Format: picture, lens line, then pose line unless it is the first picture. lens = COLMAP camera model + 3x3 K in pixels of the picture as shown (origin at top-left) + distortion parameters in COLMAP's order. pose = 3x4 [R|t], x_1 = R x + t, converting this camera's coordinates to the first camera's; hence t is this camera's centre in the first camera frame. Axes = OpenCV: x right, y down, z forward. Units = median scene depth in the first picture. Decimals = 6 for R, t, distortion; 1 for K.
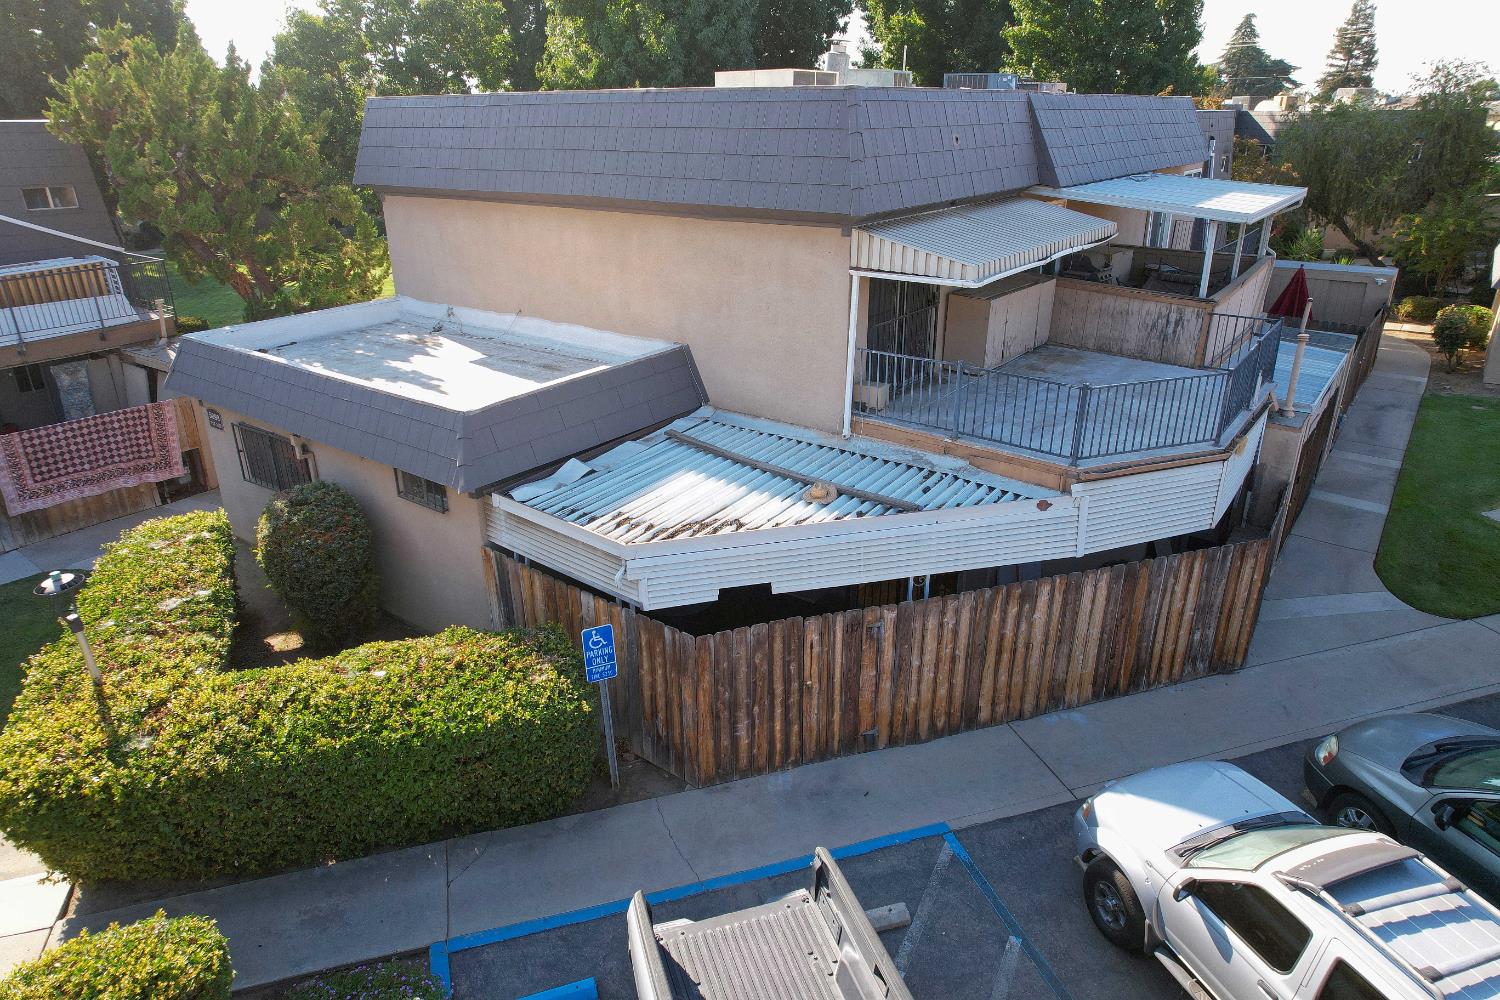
lens RADIAL K [[959.3, 0, 750.0], [0, 959.3, 500.0], [0, 0, 1]] dist [-0.060497, 0.055662]
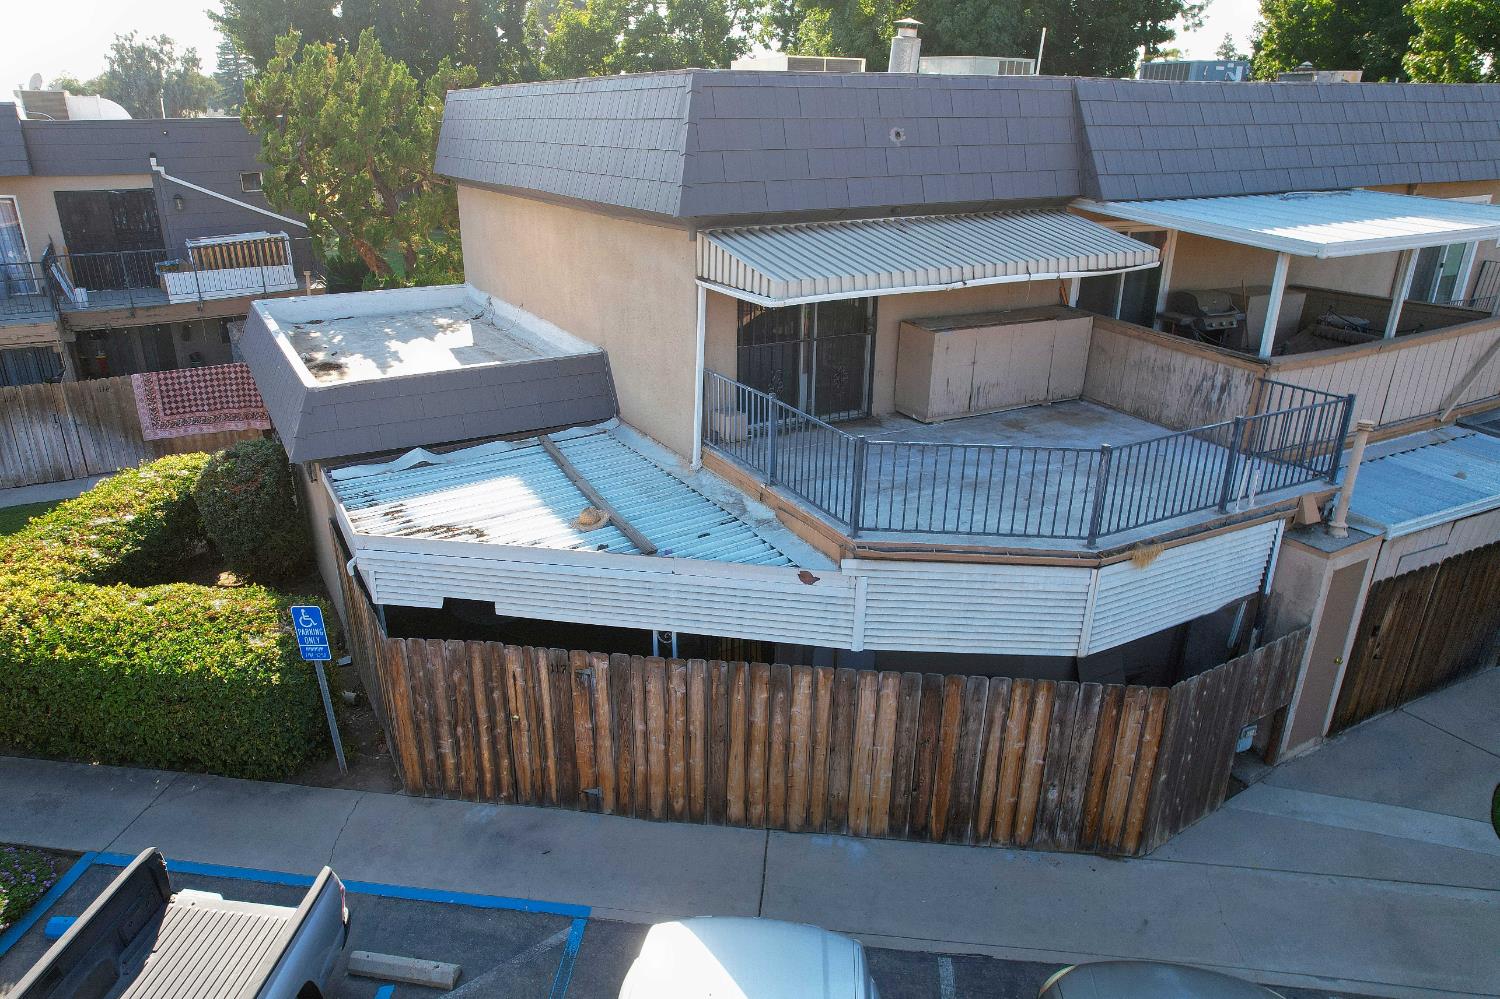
lens RADIAL K [[1021.9, 0, 696.1], [0, 1021.9, 531.3], [0, 0, 1]] dist [-0.066262, 0.063053]
pose [[0.897884, 0.168612, -0.406662, 0.527678], [-0.168284, 0.985049, 0.036865, -0.045954], [0.406797, 0.035334, 0.912835, 0.150171]]
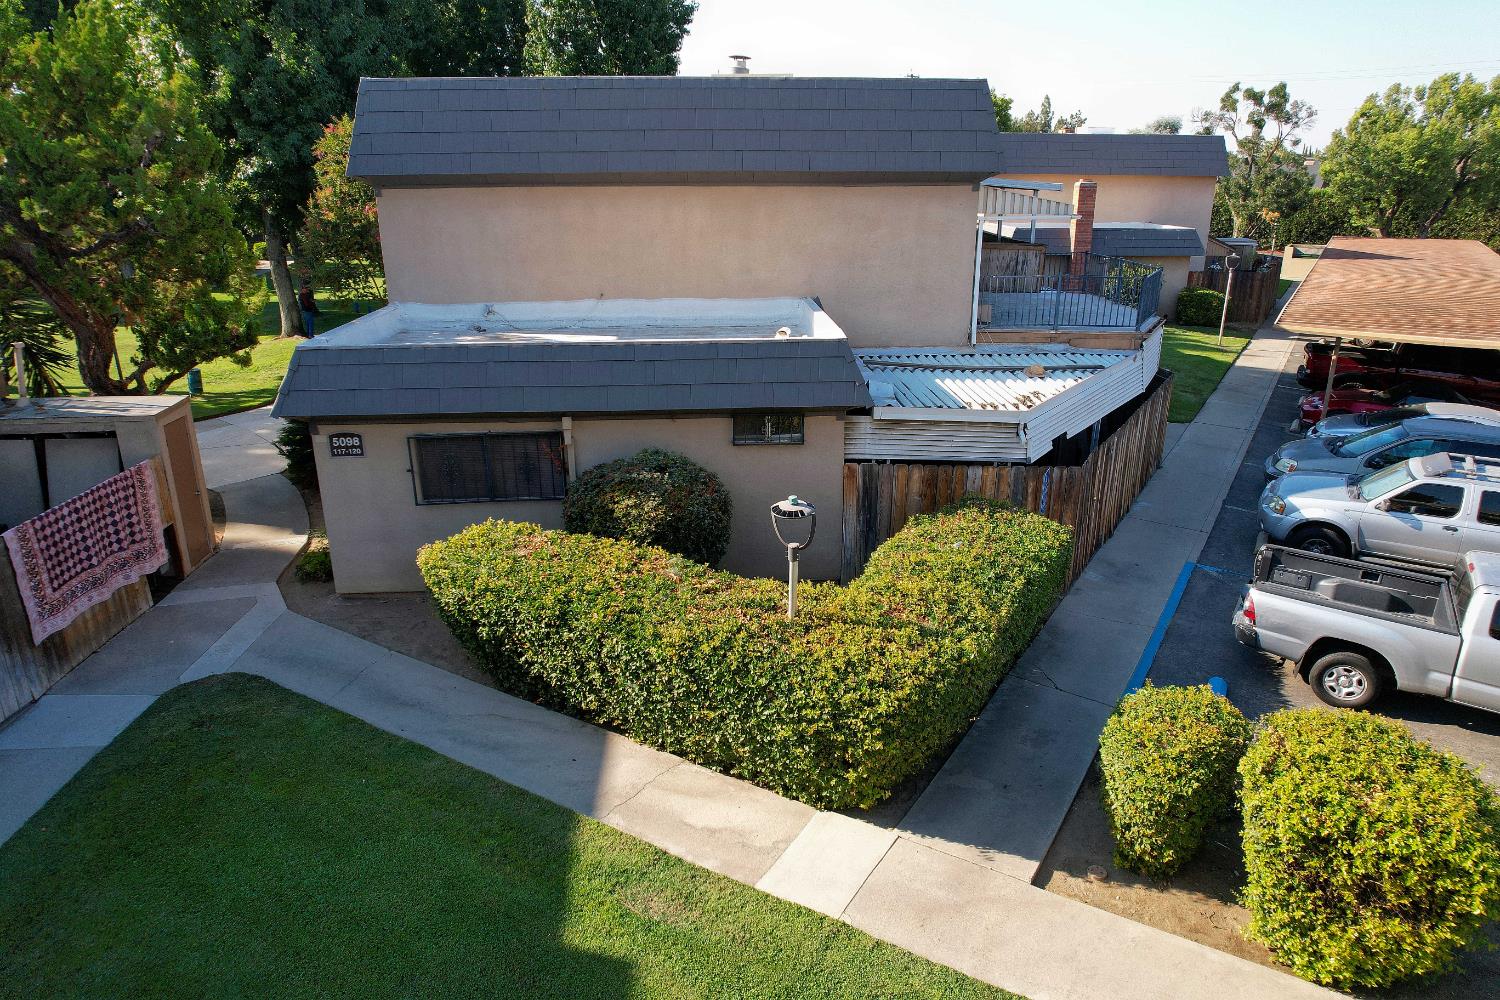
lens RADIAL K [[959.3, 0, 750.0], [0, 959.3, 500.0], [0, 0, 1]] dist [-0.060497, 0.055662]
pose [[0.761654, -0.207883, 0.613733, -1.048238], [0.246705, 0.968841, 0.021999, 0.036597], [-0.599183, 0.134656, 0.789207, 0.192232]]
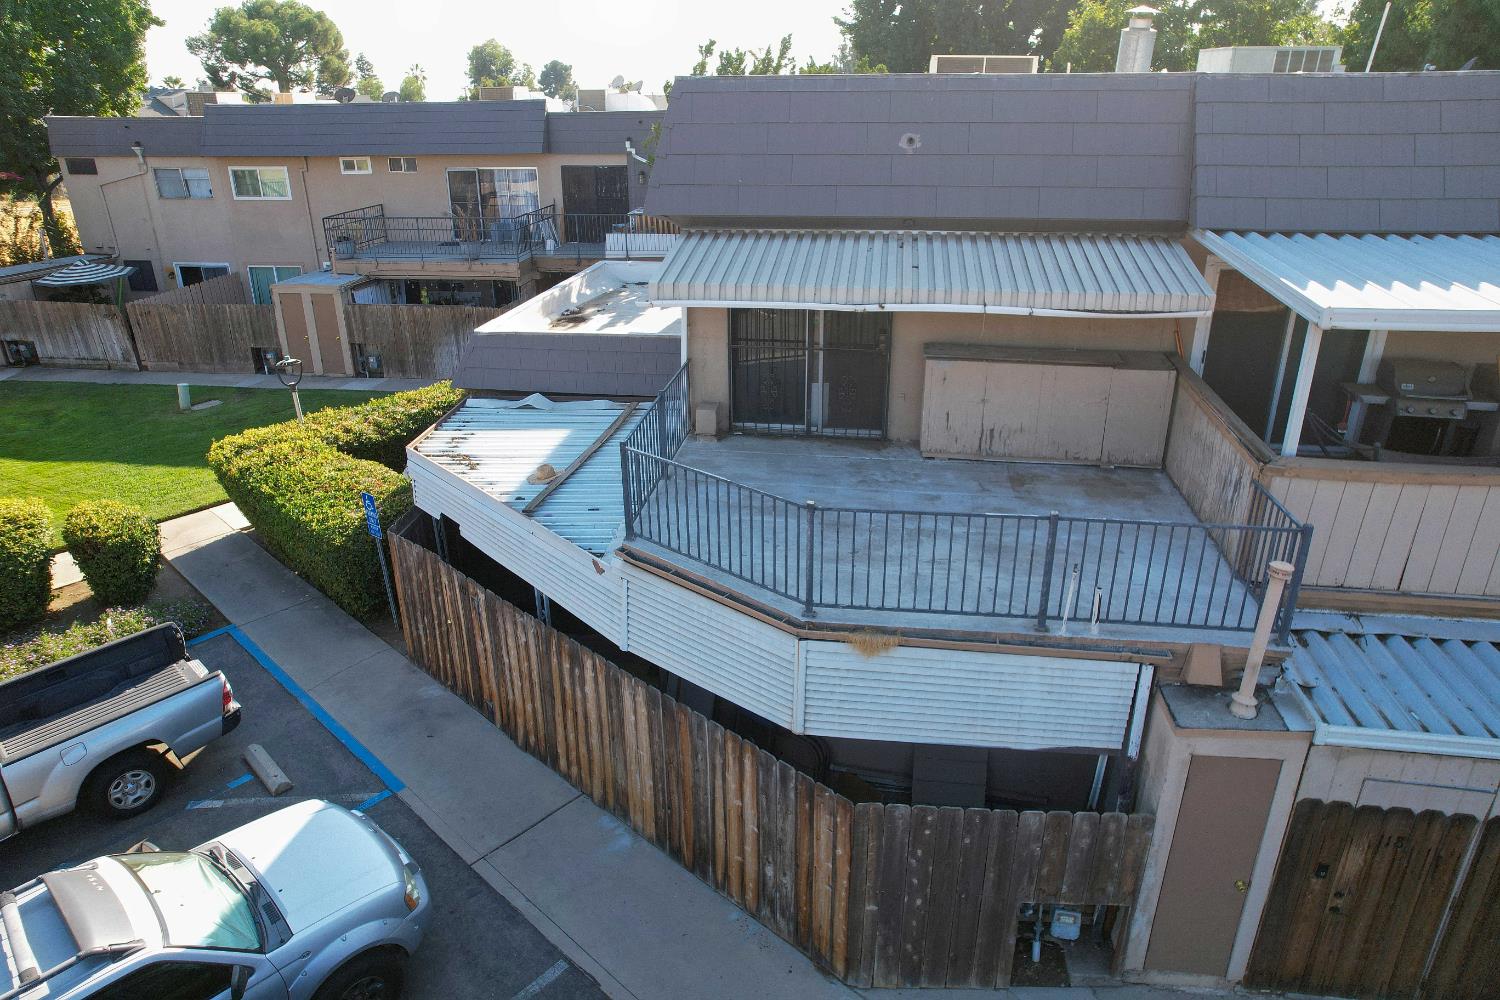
lens RADIAL K [[959.3, 0, 750.0], [0, 959.3, 500.0], [0, 0, 1]] dist [-0.060497, 0.055662]
pose [[0.475929, 0.339209, -0.811436, 0.965821], [-0.334897, 0.923017, 0.189428, -0.237416], [0.813226, 0.181593, 0.552891, 0.581396]]
